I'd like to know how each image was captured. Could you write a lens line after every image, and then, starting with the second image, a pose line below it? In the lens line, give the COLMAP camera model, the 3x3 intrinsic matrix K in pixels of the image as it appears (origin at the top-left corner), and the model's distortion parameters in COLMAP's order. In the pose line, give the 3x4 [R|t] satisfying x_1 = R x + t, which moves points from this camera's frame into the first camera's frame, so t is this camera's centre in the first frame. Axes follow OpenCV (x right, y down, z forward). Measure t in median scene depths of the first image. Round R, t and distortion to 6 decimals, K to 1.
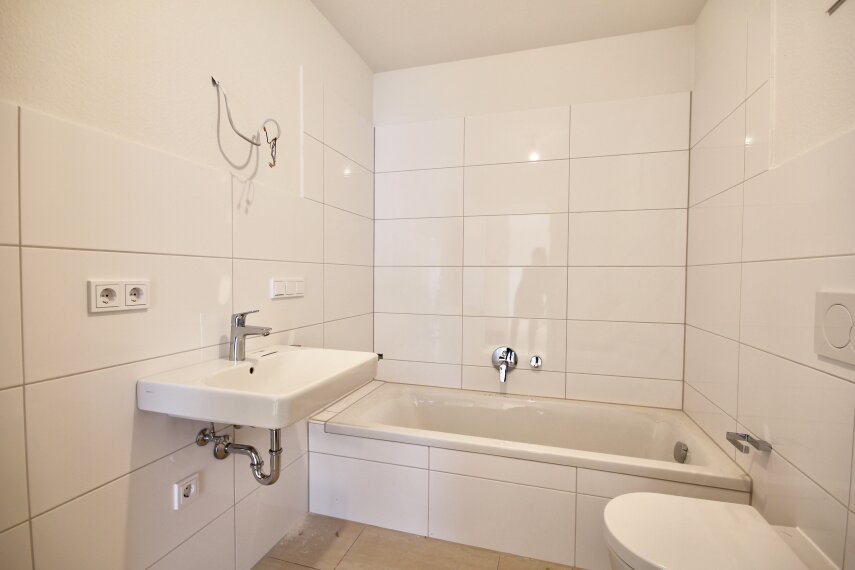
lens RADIAL K [[392.5, 0, 430.1], [0, 392.5, 286.8], [0, 0, 1]] dist [0.002700, -0.011012]
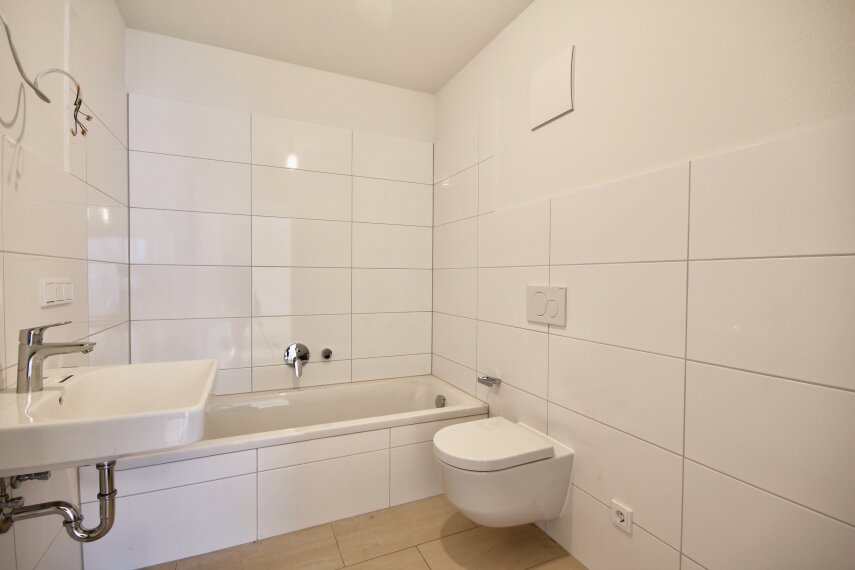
lens RADIAL K [[392.5, 0, 430.1], [0, 392.5, 286.8], [0, 0, 1]] dist [0.002700, -0.011012]
pose [[0.745560, -0.016921, 0.666224, -0.374551], [0.015993, 0.999844, 0.007497, -0.001968], [-0.666247, 0.005066, 0.745714, -0.033609]]
